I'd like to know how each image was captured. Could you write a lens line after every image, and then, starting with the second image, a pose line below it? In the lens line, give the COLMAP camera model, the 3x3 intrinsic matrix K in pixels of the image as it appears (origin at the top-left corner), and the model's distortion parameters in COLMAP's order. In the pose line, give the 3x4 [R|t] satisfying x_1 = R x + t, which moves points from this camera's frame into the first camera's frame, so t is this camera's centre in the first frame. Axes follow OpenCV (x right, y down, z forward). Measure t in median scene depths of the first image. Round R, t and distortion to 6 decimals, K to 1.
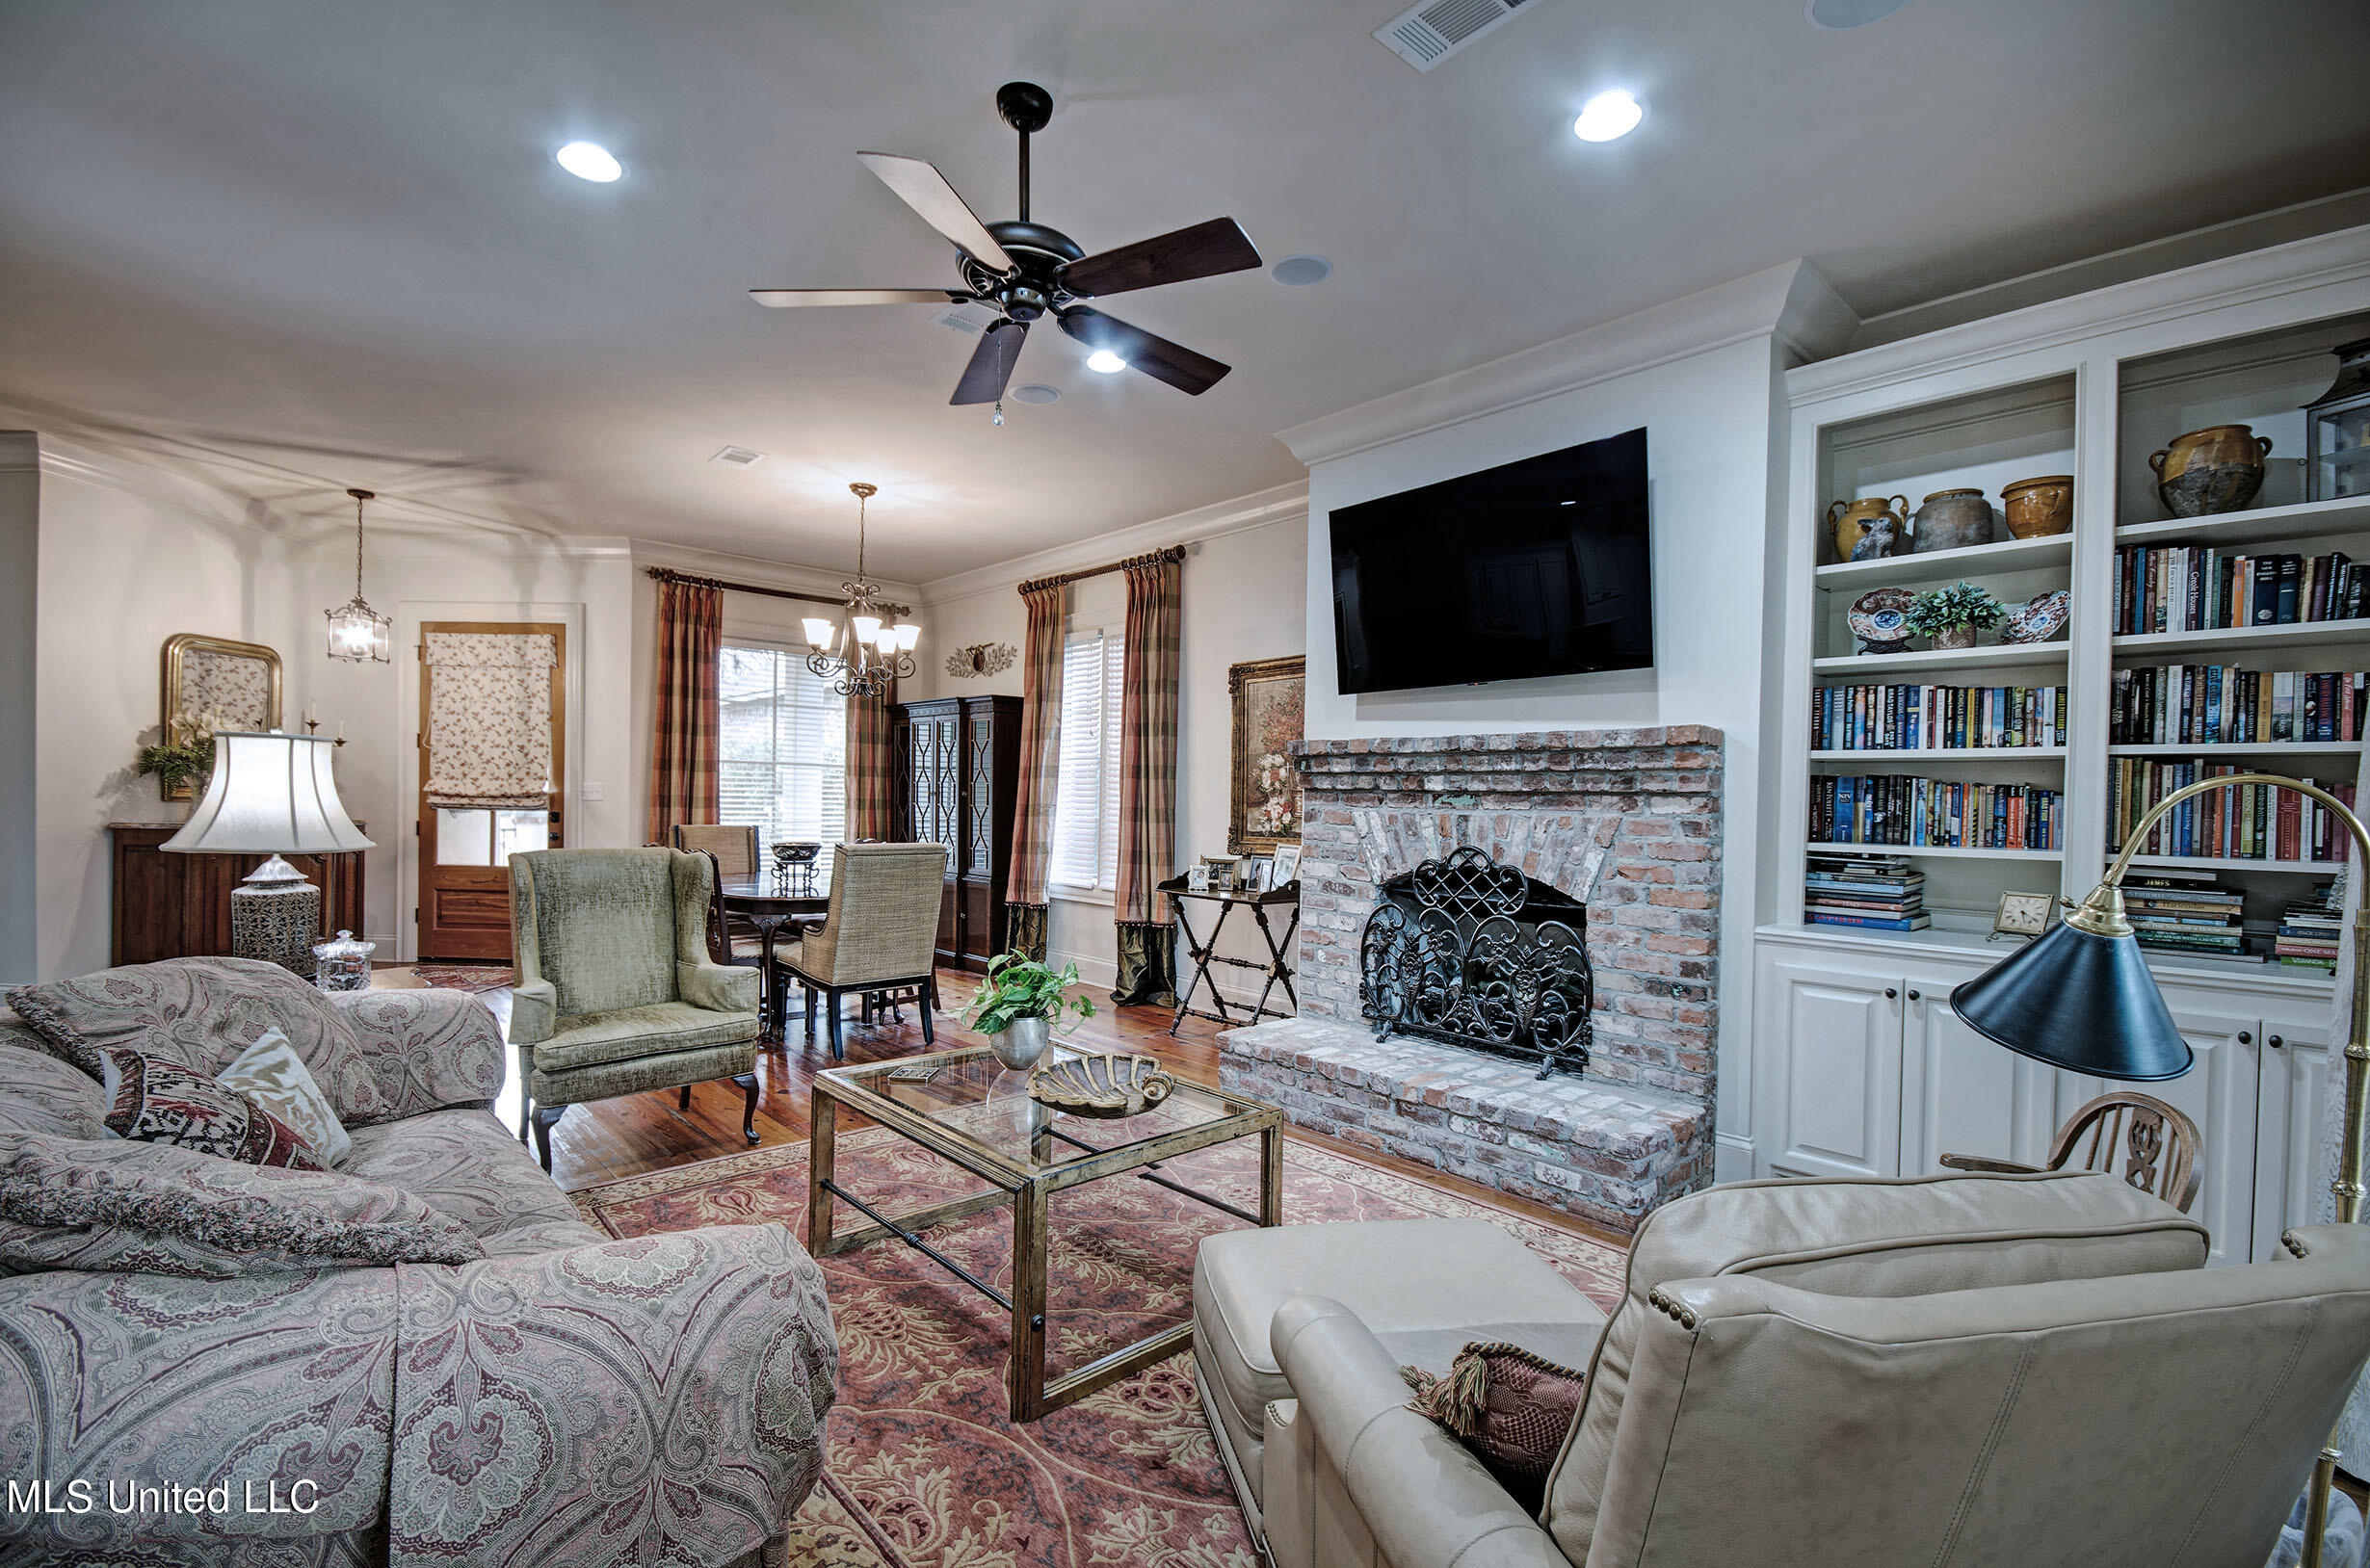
lens RADIAL K [[1046.3, 0, 1185.0], [0, 1046.3, 784.0], [0, 0, 1]] dist [-0.001074, -0.000094]
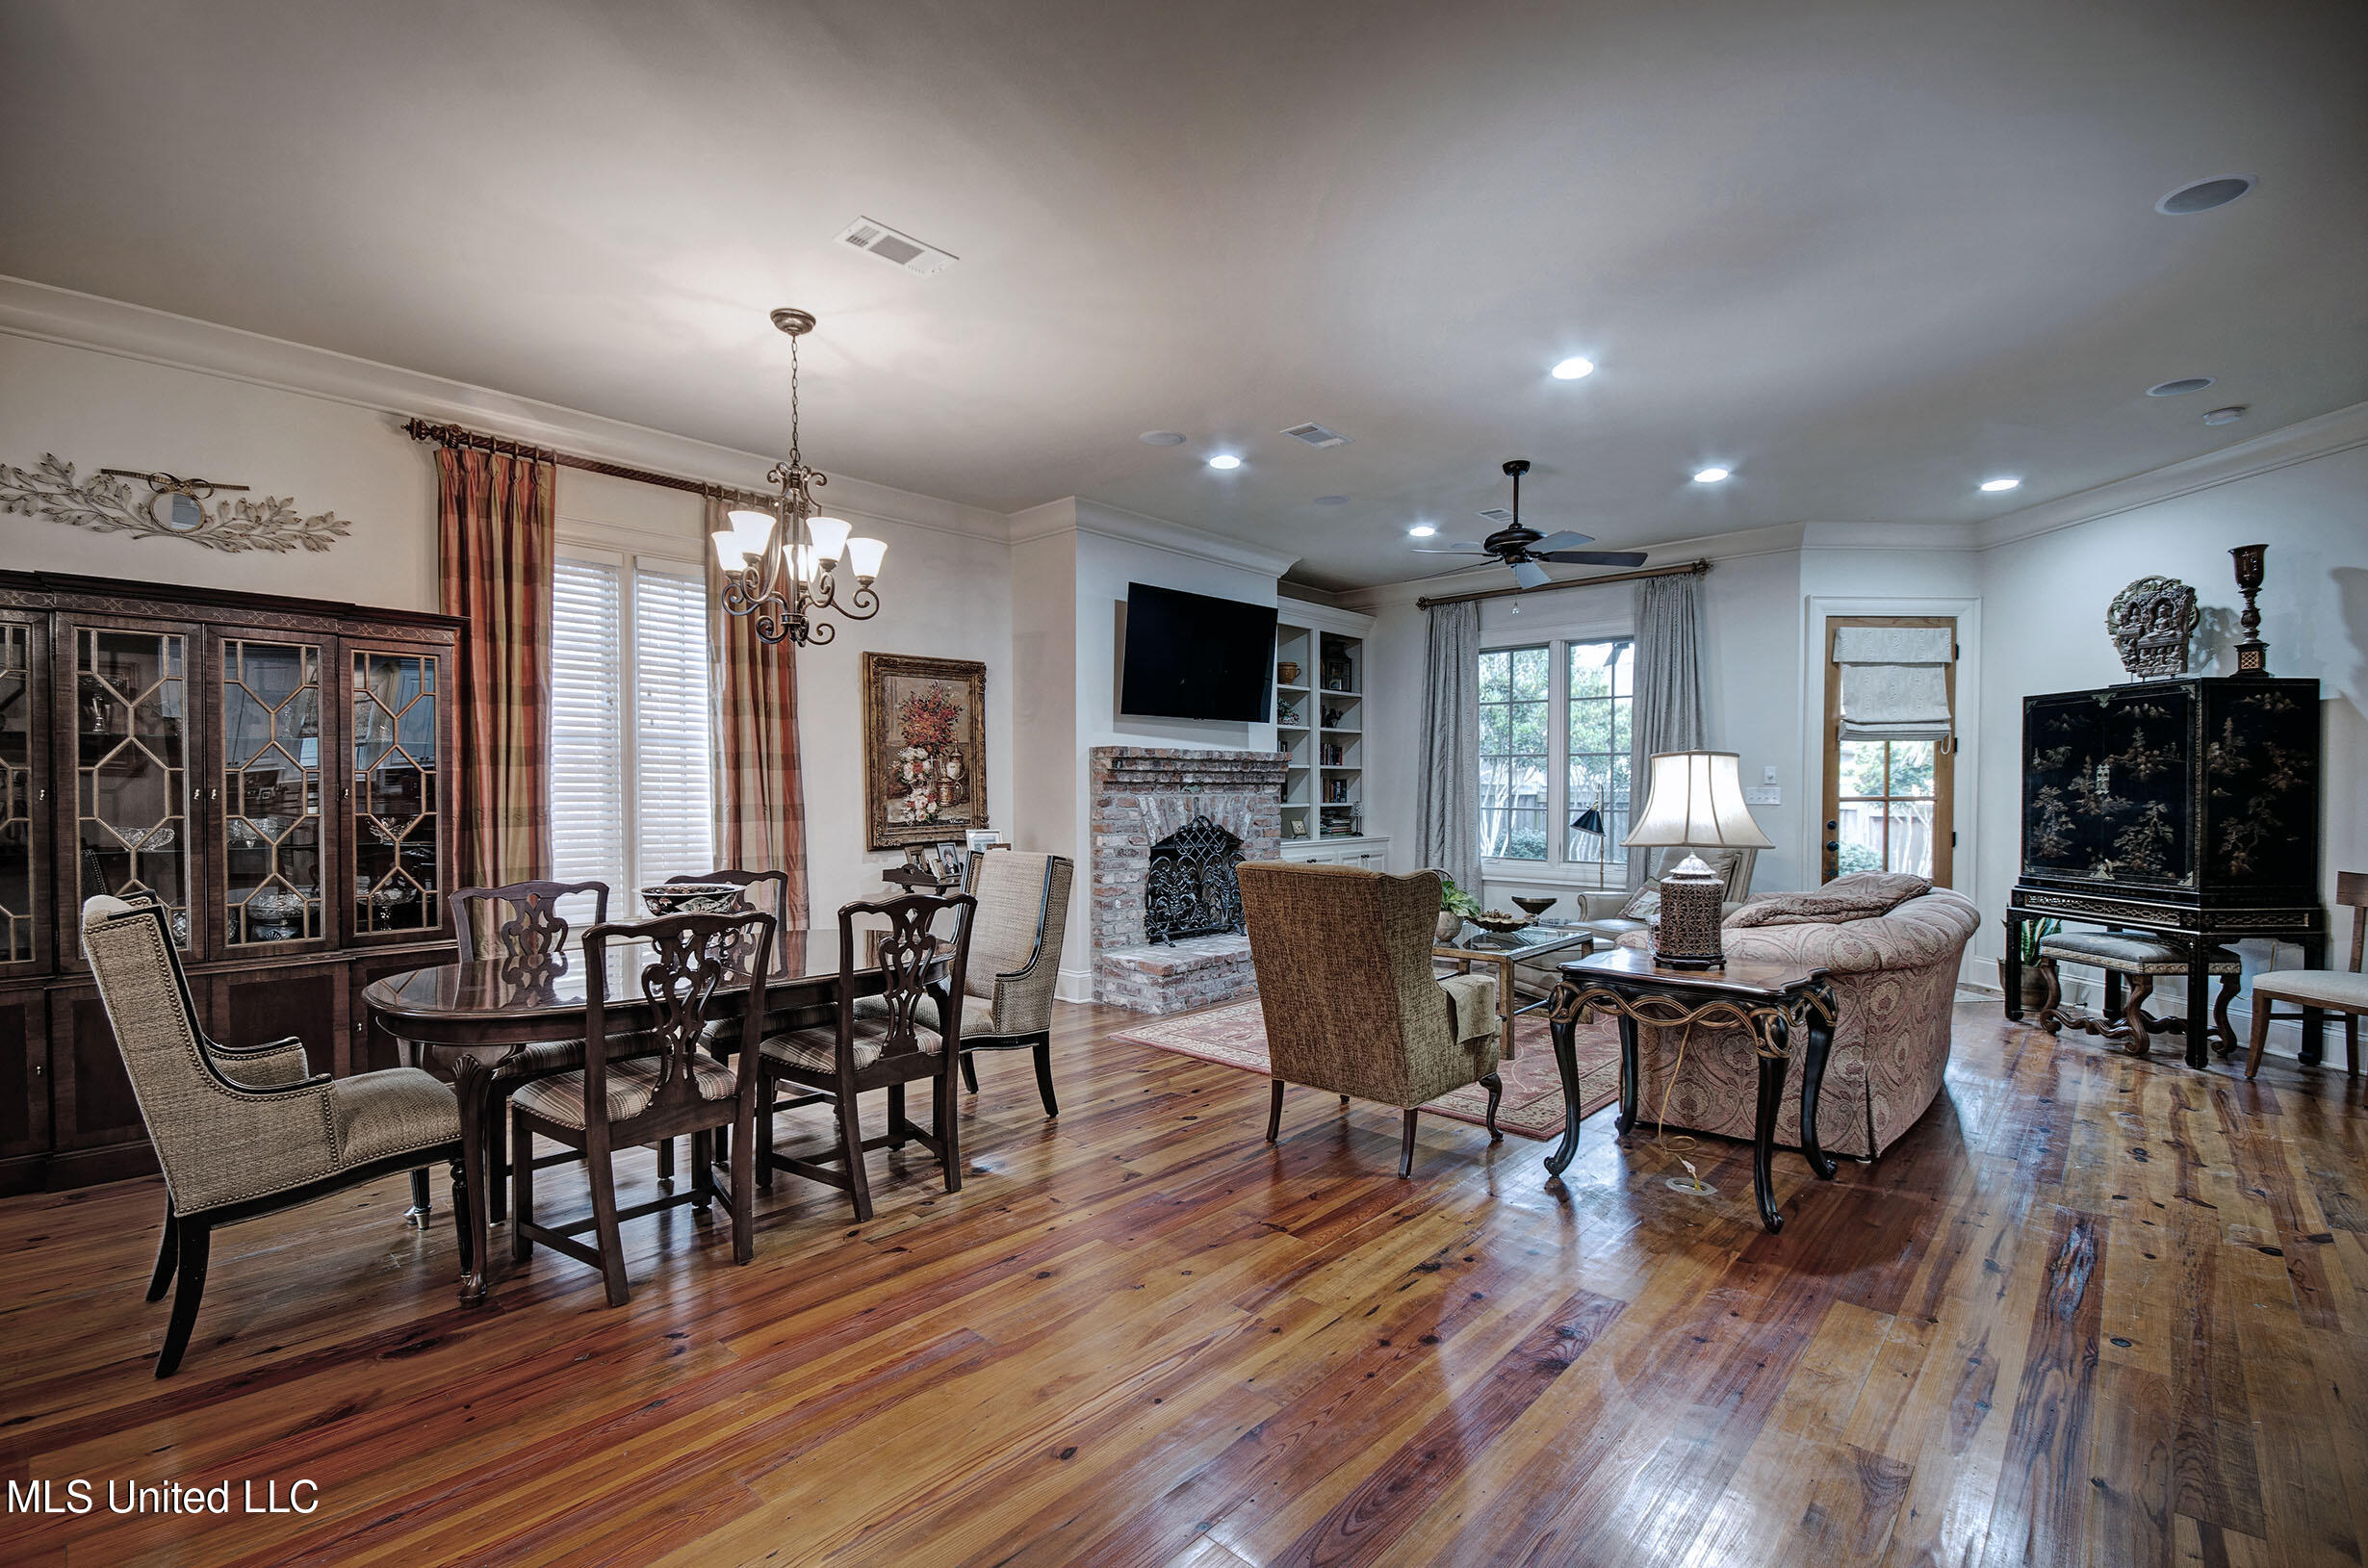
lens RADIAL K [[1045.6, 0, 1184.0], [0, 1045.6, 784.0], [0, 0, 1]] dist [-0.001074, -0.000094]
pose [[-0.085503, -0.011462, 0.996272, -1.365095], [-0.011804, 0.999875, 0.010490, -0.008432], [-0.996268, -0.010863, -0.085628, 1.141085]]
